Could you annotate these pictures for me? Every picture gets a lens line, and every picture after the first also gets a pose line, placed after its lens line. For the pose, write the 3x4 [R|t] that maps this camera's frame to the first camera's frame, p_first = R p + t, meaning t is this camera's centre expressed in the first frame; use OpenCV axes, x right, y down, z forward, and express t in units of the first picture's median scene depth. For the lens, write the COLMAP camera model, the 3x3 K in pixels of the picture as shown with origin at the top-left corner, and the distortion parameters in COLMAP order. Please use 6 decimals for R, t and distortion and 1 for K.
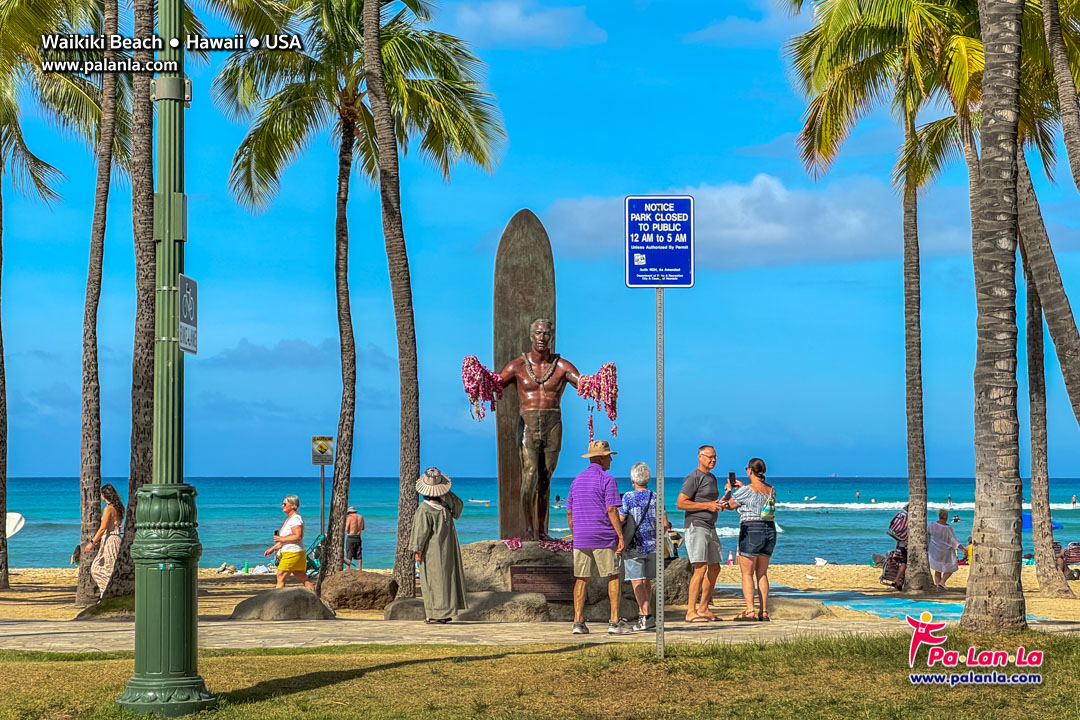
lens RADIAL K [[2494.4, 0, 540.4], [0, 2494.4, 360.2], [0, 0, 1]] dist [-0.060860, 0.000000]
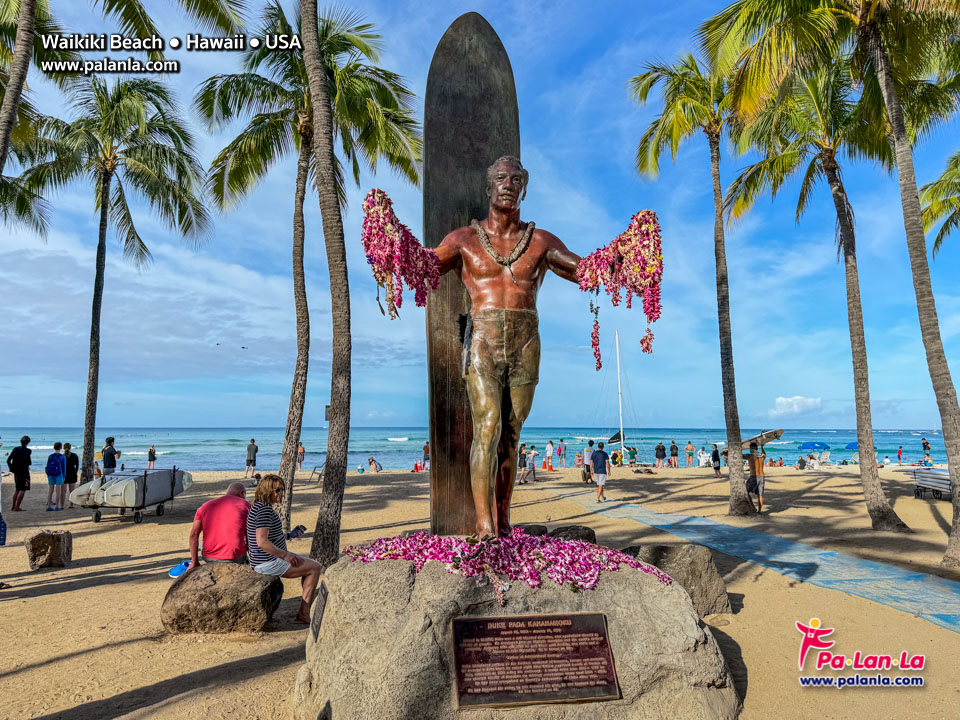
lens RADIAL K [[671.3, 0, 478.2], [0, 671.3, 357.6], [0, 0, 1]] dist [0.001815, 0.000059]
pose [[0.998223, 0.006423, 0.059238, -0.014935], [-0.003109, 0.998433, -0.055870, 0.038867], [-0.059504, 0.055586, 0.996679, 0.841768]]
